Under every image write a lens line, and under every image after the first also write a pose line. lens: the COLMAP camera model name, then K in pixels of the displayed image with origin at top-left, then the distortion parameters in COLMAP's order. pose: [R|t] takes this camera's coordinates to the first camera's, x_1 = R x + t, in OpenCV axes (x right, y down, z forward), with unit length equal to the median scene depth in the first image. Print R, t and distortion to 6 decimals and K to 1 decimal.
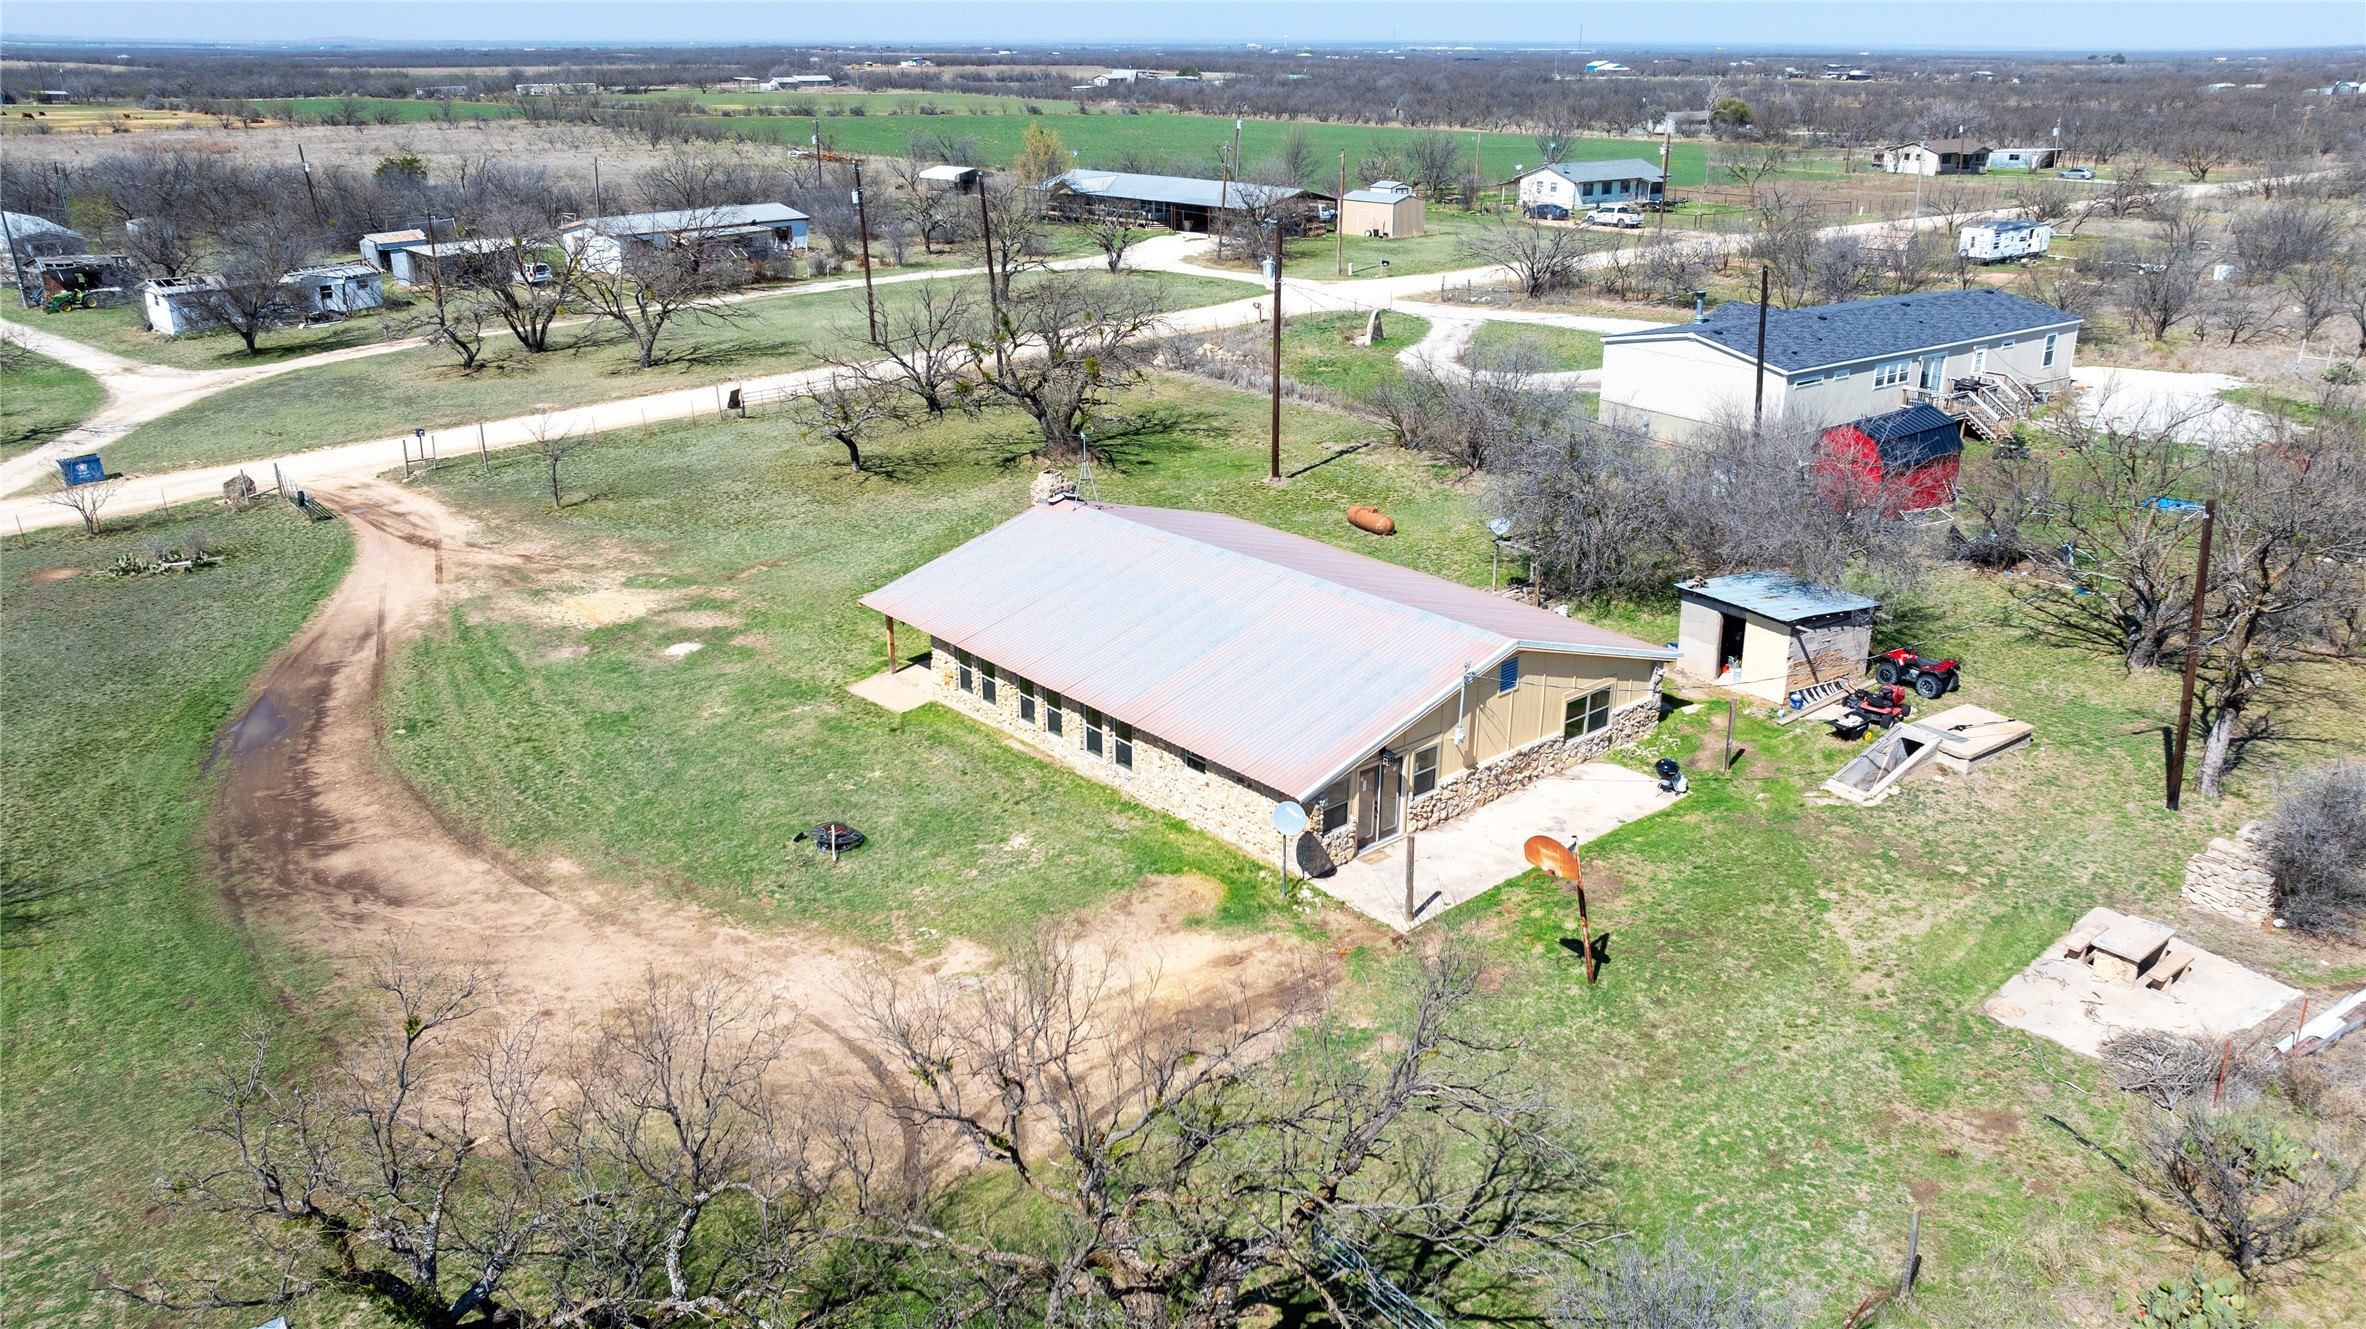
lens RADIAL K [[1739.1, 0, 1183.0], [0, 1739.1, 664.5], [0, 0, 1]] dist [-0.024059, 0.035921]
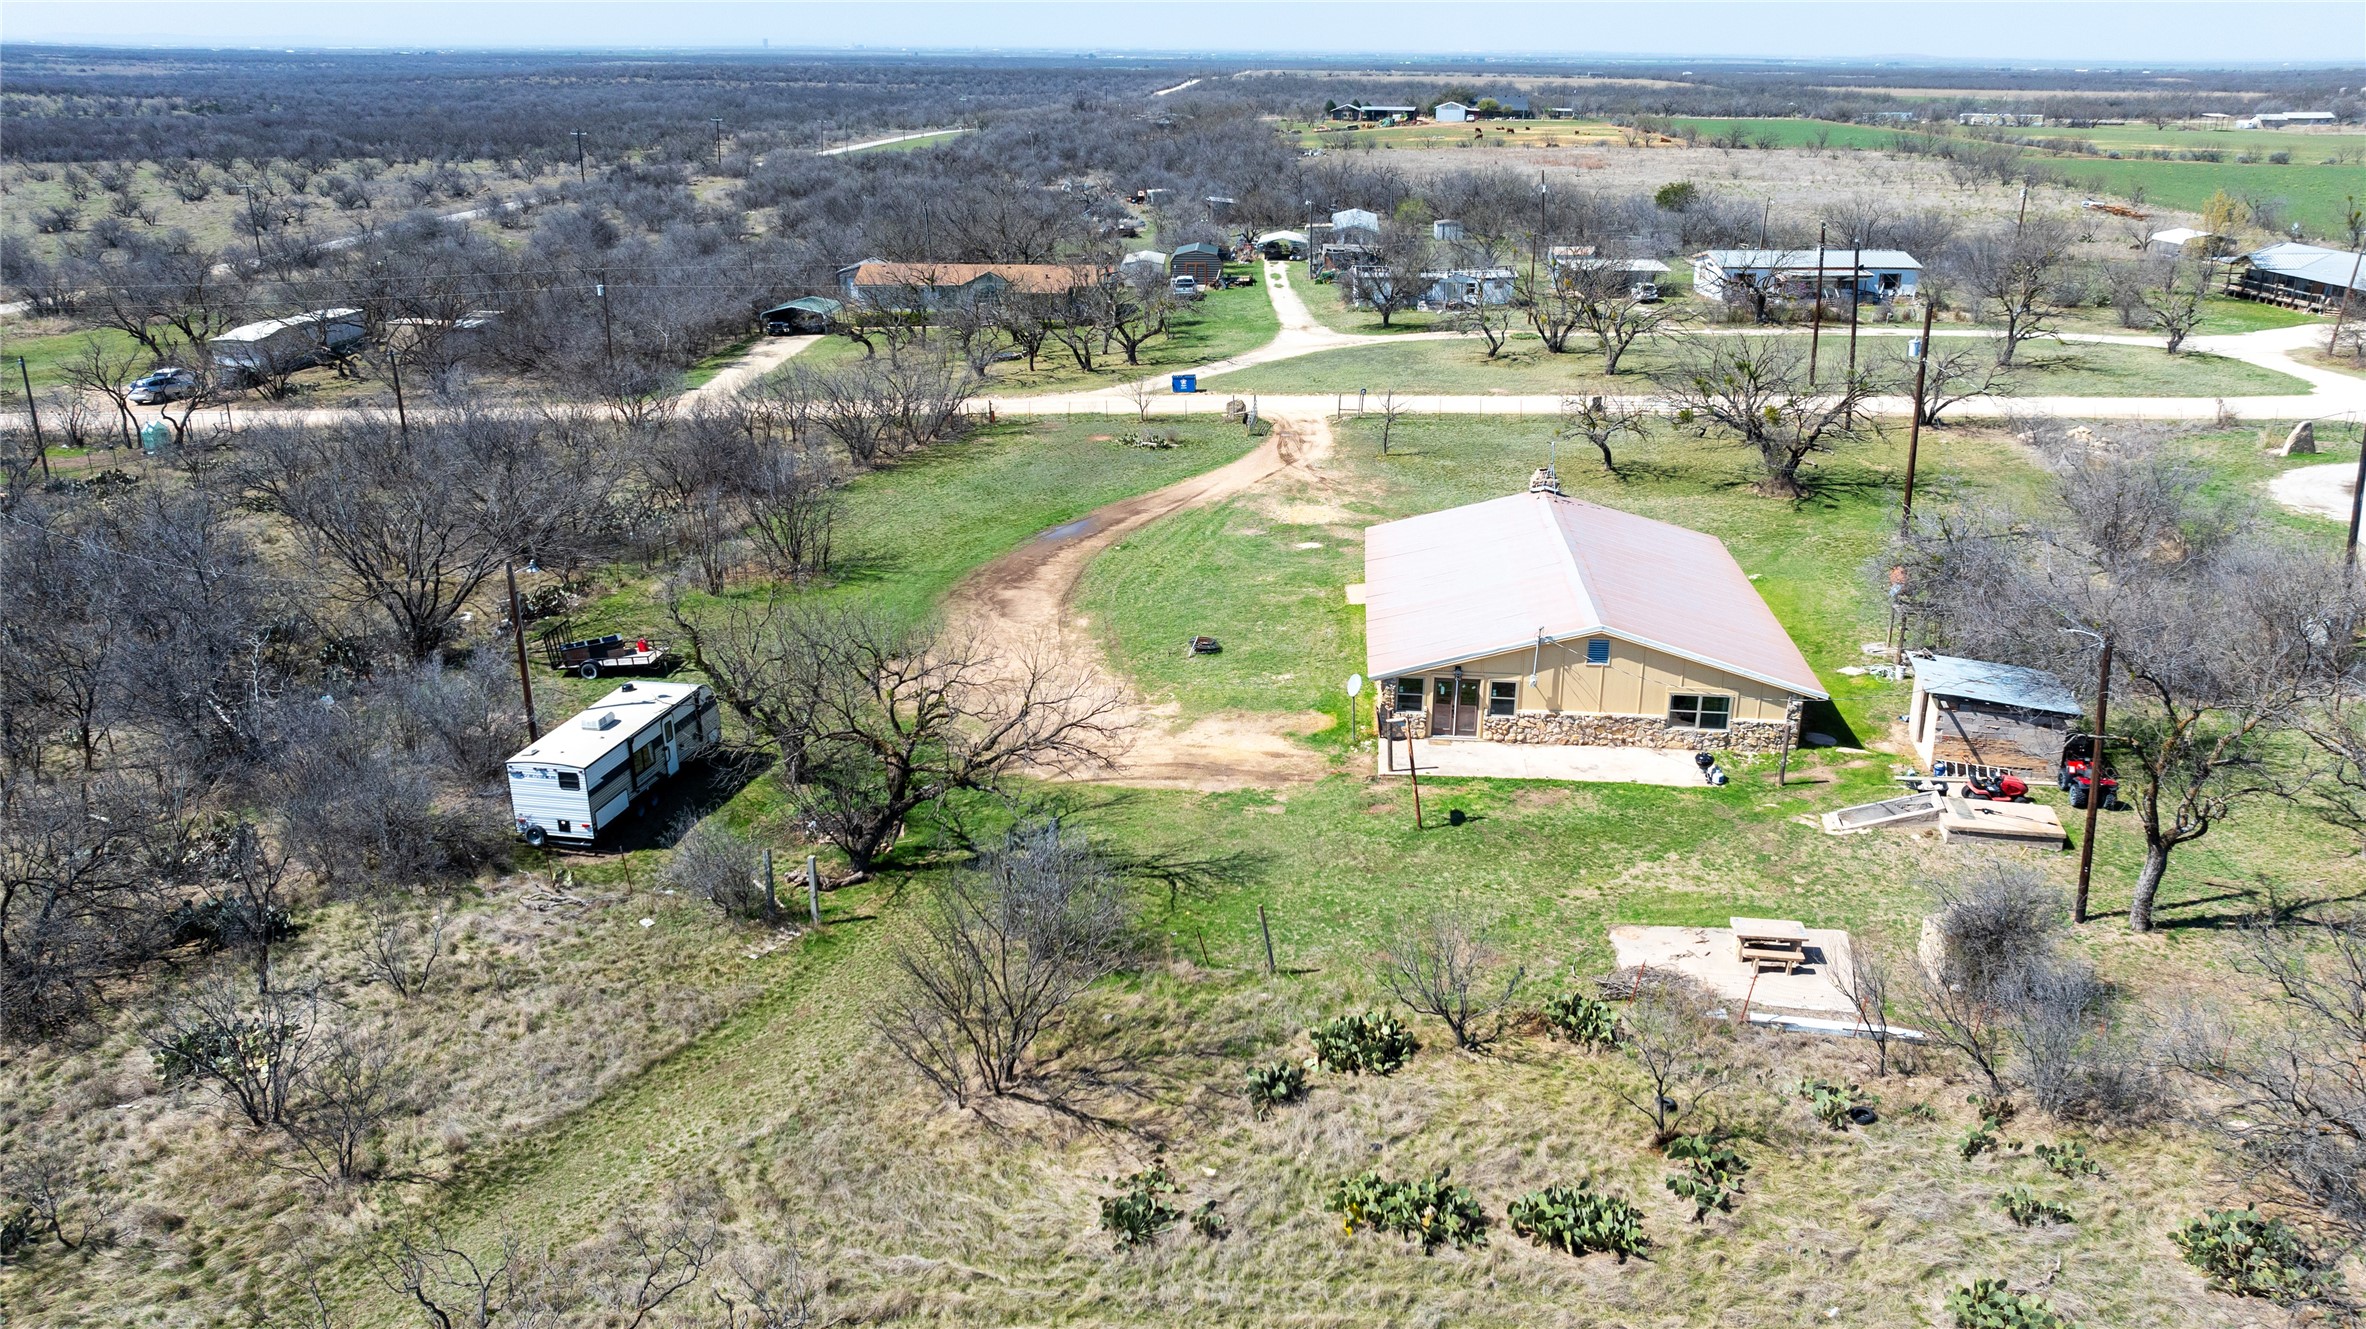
lens RADIAL K [[1739.1, 0, 1183.0], [0, 1739.1, 664.5], [0, 0, 1]] dist [-0.024059, 0.035921]
pose [[0.689966, 0.246822, -0.680460, 0.808289], [-0.252840, 0.963033, 0.092948, -0.026186], [0.678247, 0.107916, 0.726867, -0.163845]]
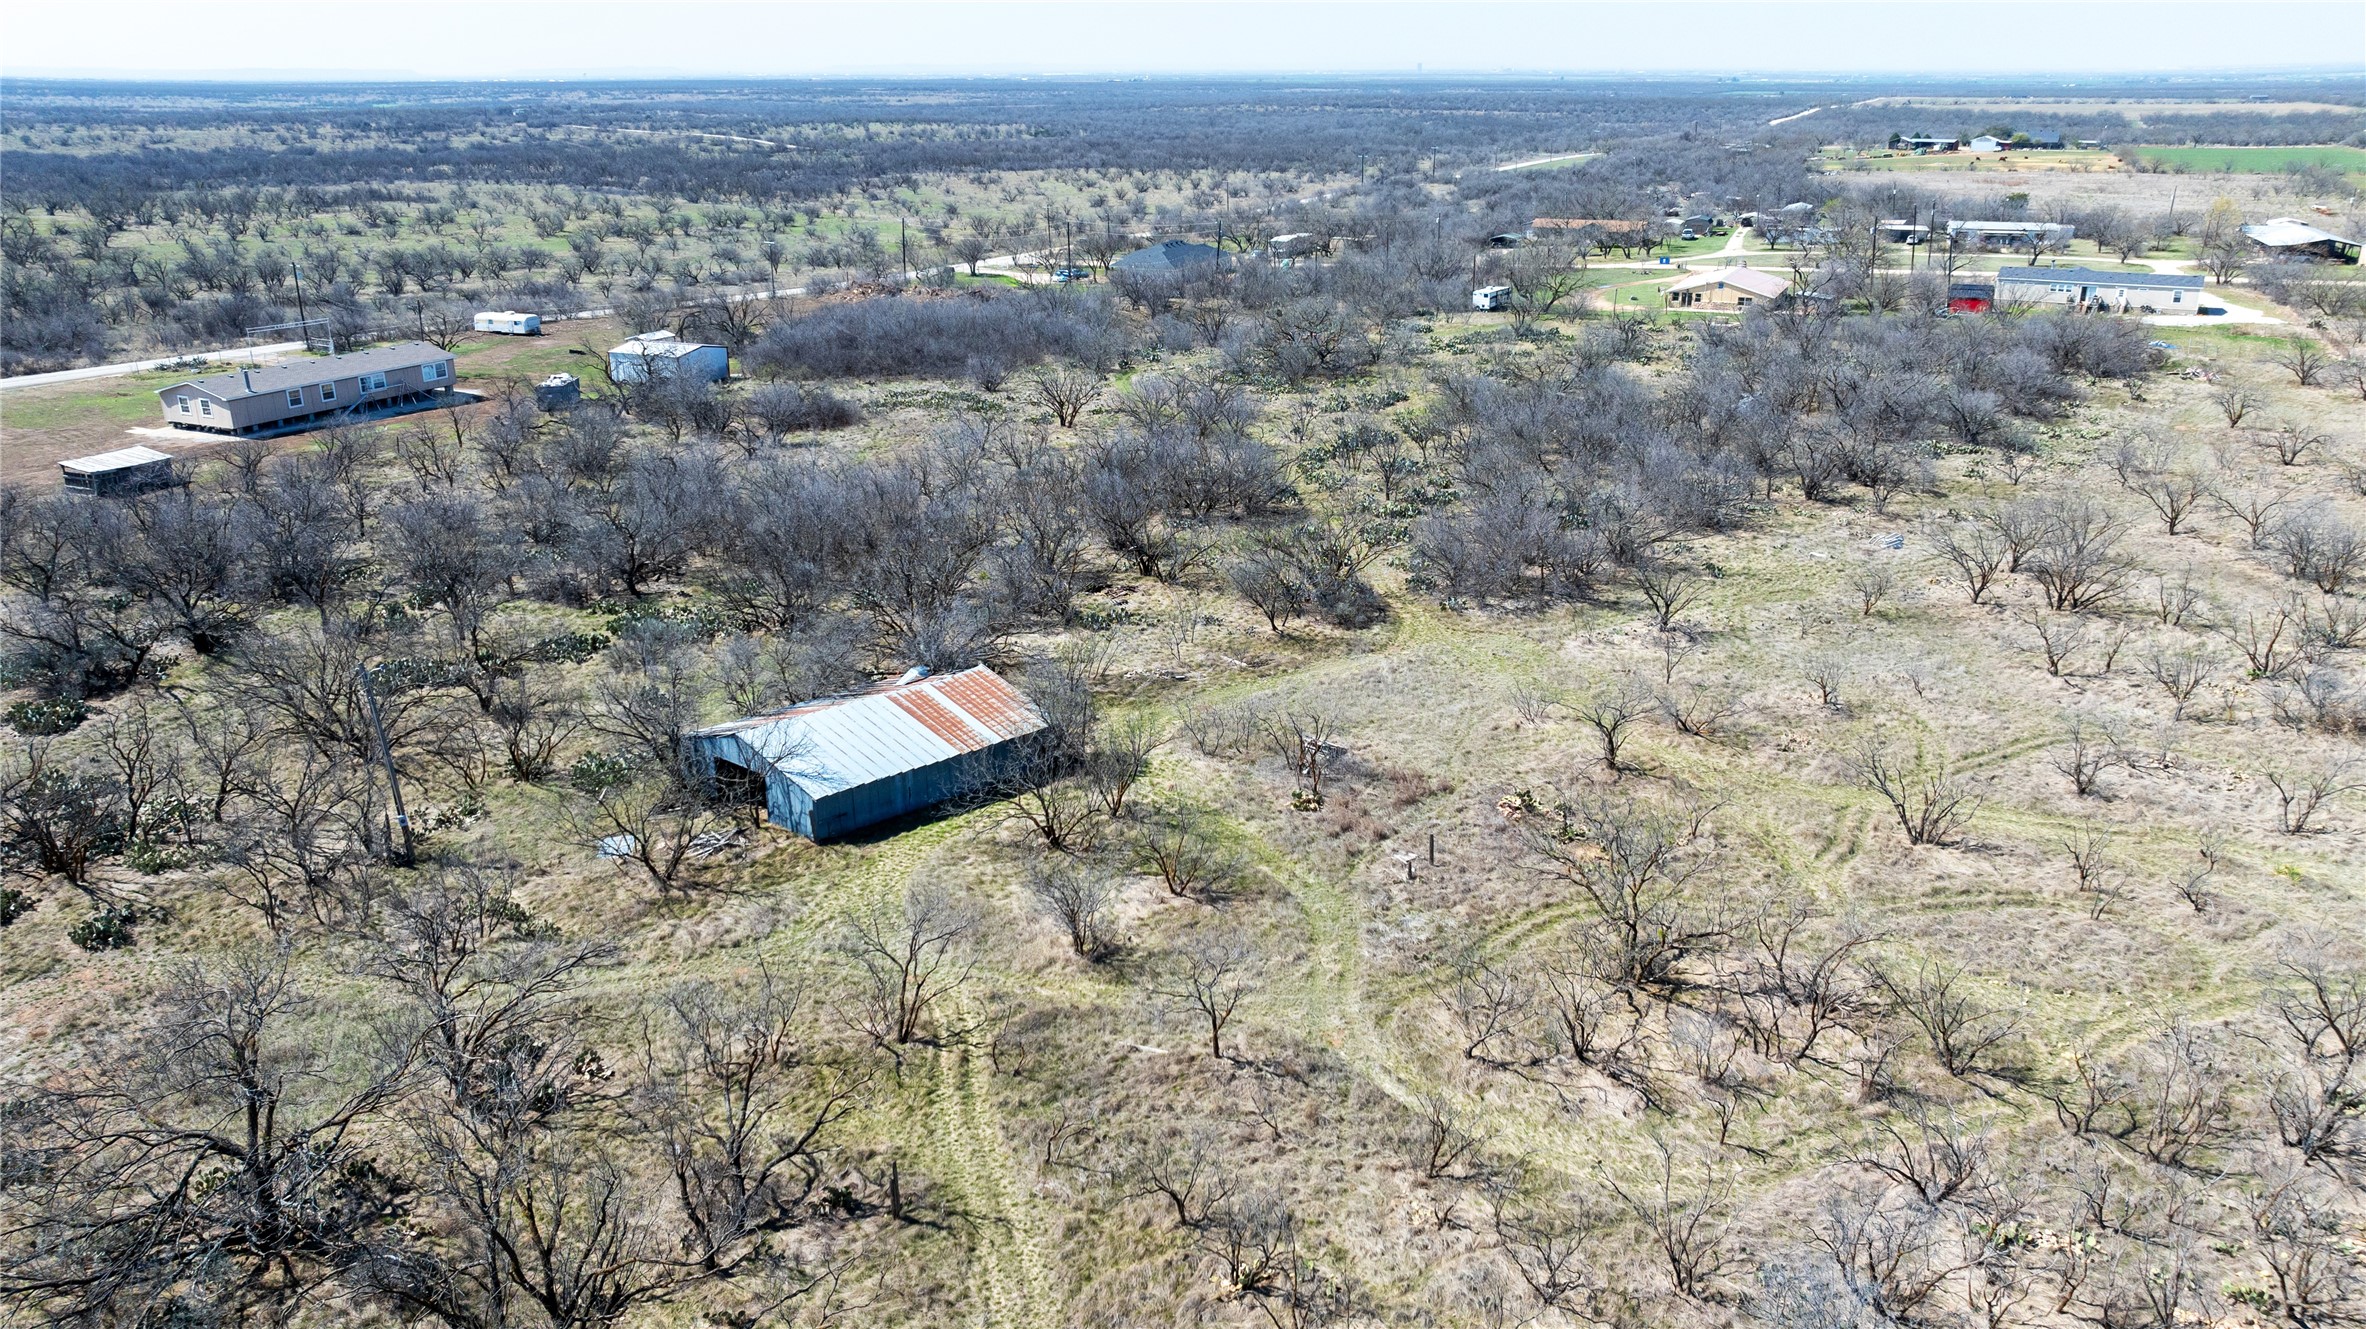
lens RADIAL K [[1739.1, 0, 1183.0], [0, 1739.1, 664.5], [0, 0, 1]] dist [-0.024059, 0.035921]
pose [[0.402070, 0.297744, -0.865846, 4.381002], [-0.309292, 0.934229, 0.177634, 0.642120], [0.861788, 0.196378, 0.467715, -2.686042]]
